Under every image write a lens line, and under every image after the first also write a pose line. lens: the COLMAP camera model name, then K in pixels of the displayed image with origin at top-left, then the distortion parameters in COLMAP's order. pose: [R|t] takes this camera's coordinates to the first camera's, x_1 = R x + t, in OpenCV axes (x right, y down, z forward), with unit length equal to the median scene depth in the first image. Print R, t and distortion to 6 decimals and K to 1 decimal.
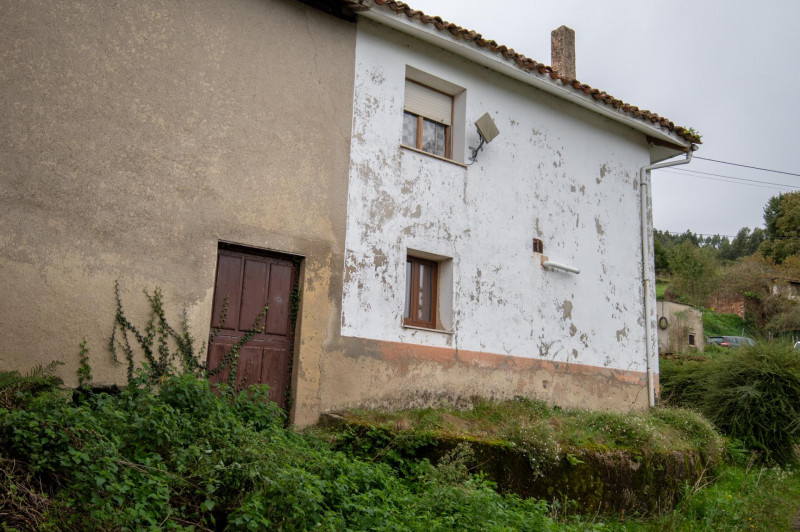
lens RADIAL K [[736.8, 0, 383.3], [0, 736.8, 268.8], [0, 0, 1]] dist [0.061689, -0.078281]
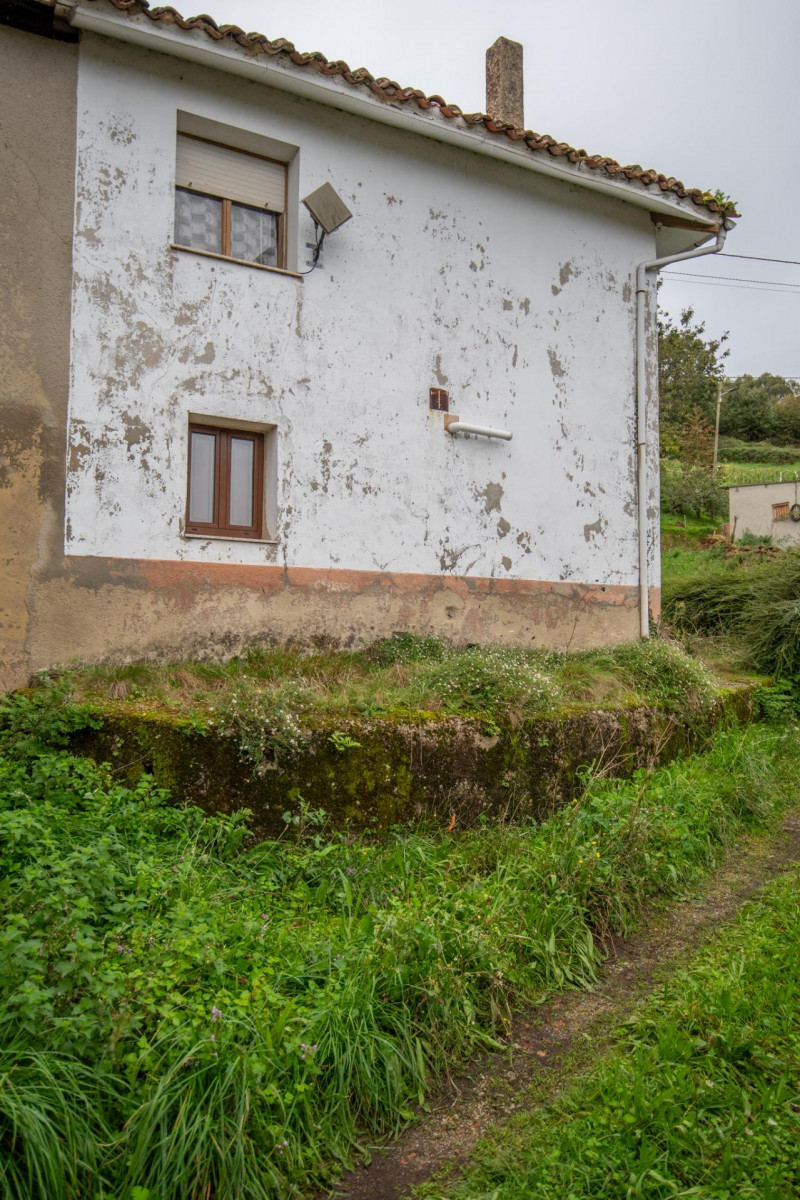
lens RADIAL K [[881.9, 0, 399.1], [0, 881.9, 602.4], [0, 0, 1]] dist [0.040120, -0.041325]
pose [[0.990111, -0.045479, -0.132712, 0.302335], [0.063855, 0.988417, 0.137674, 0.039674], [0.124913, -0.144787, 0.981546, 0.246278]]
